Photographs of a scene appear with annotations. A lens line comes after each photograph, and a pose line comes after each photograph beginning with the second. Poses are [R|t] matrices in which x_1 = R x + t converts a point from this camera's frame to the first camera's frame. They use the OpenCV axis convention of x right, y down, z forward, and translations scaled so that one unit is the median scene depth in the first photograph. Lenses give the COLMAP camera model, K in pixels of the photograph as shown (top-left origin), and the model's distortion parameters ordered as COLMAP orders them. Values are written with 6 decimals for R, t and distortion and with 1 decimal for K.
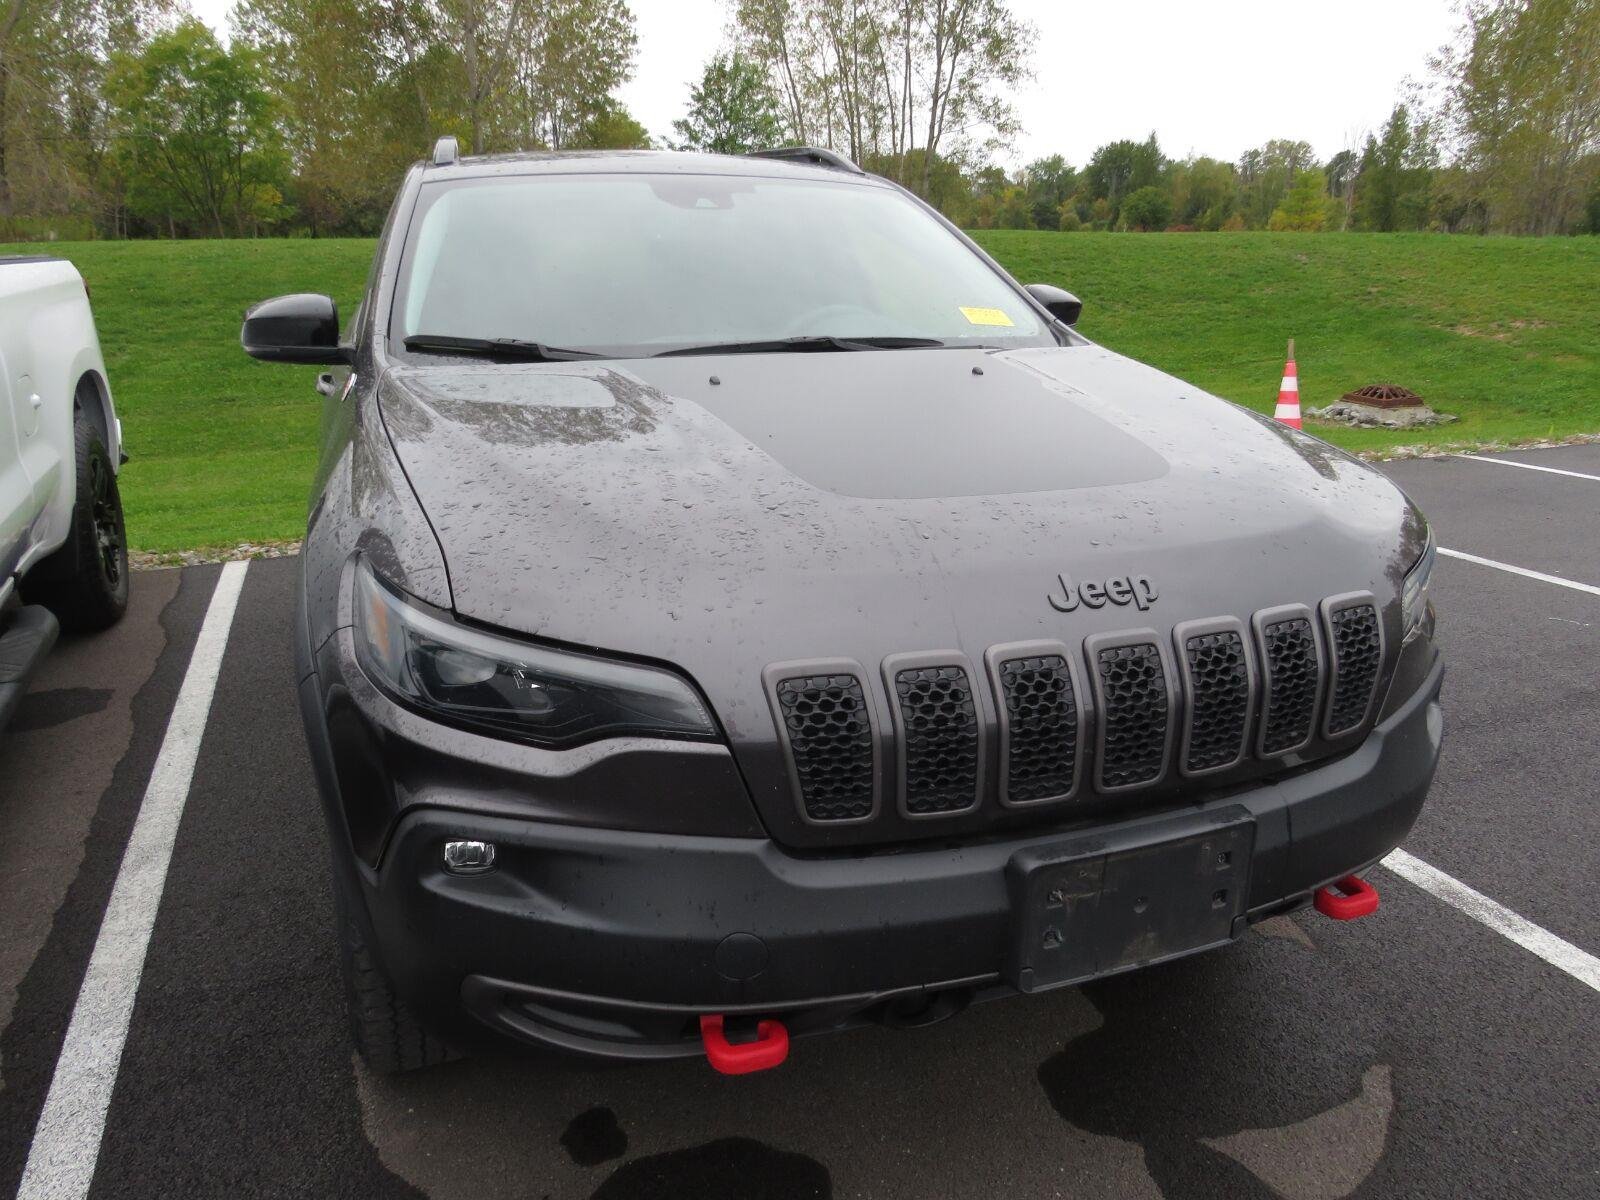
lens RADIAL K [[1171.0, 0, 759.0], [0, 1171.0, 755.8], [0, 0, 1]] dist [-0.042749, 0.020247]
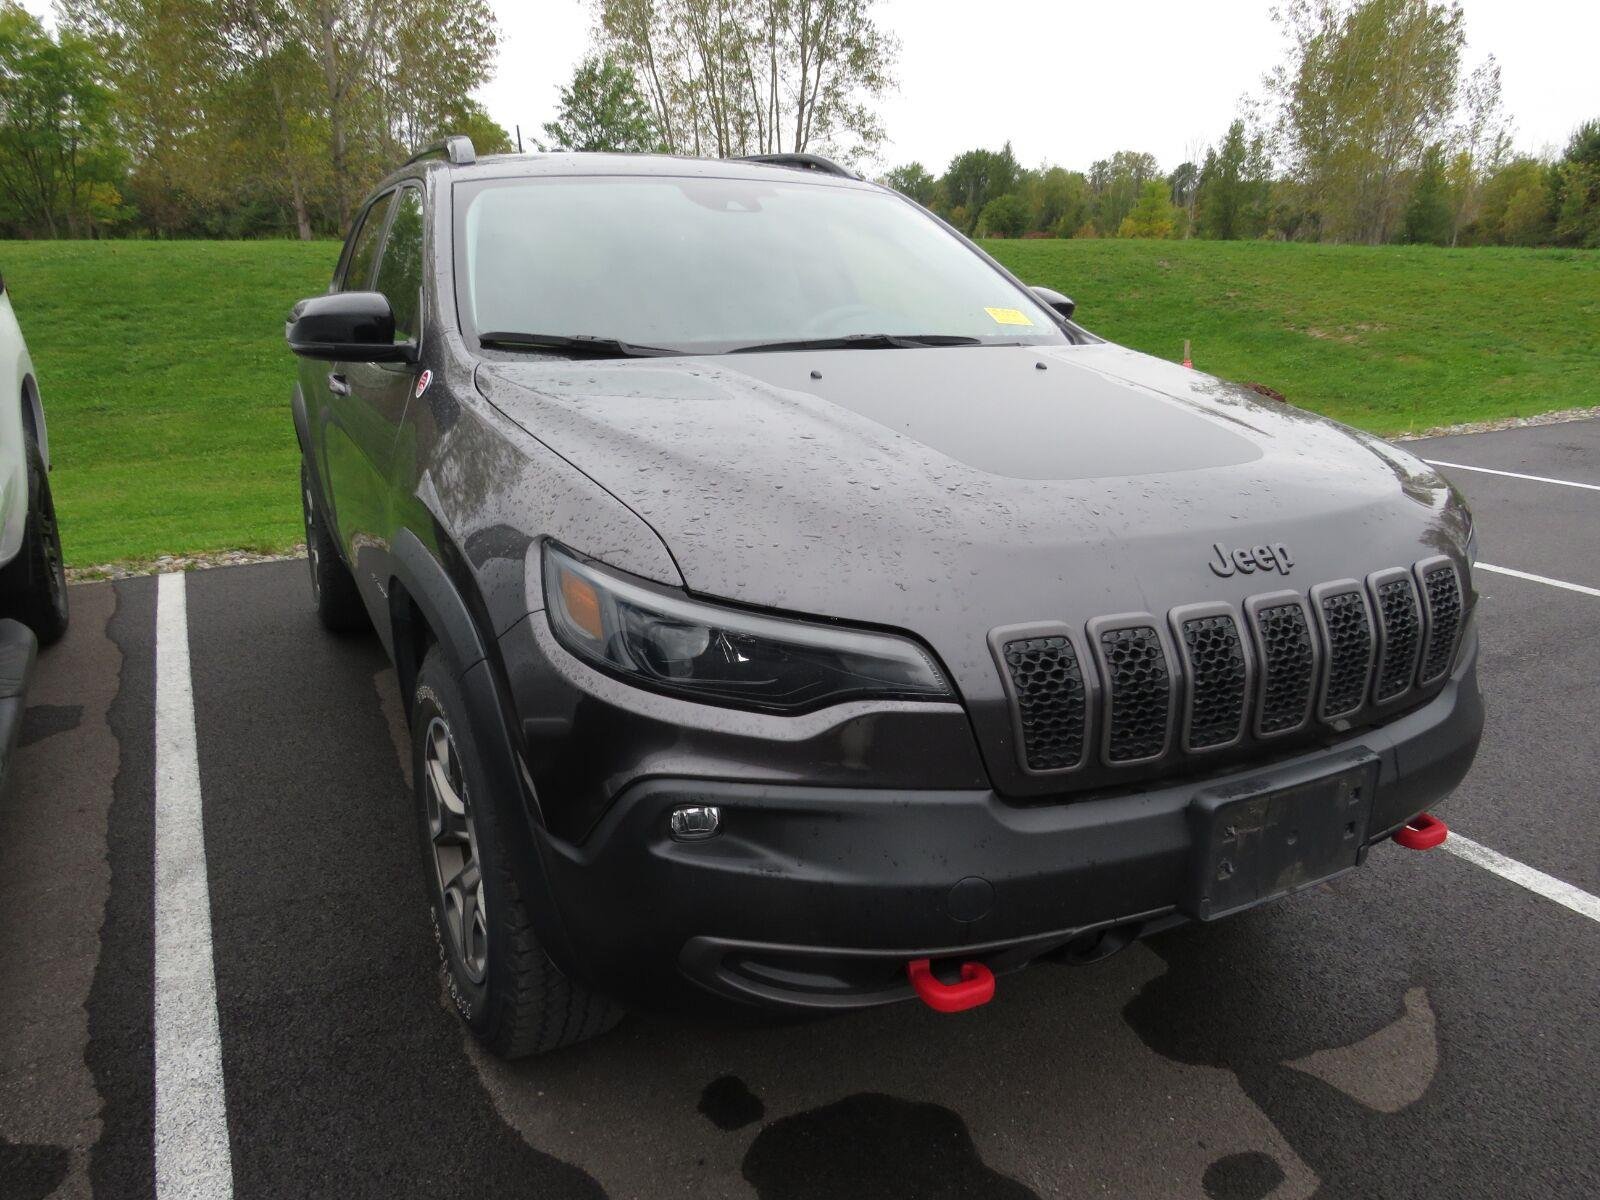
lens RADIAL K [[1171.0, 0, 776.7], [0, 1171.0, 758.2], [0, 0, 1]] dist [-0.042749, 0.020247]
pose [[0.992262, -0.042857, 0.116527, -0.167083], [0.043087, 0.999071, 0.000545, 0.017102], [-0.116442, 0.004480, 0.993187, -0.030747]]
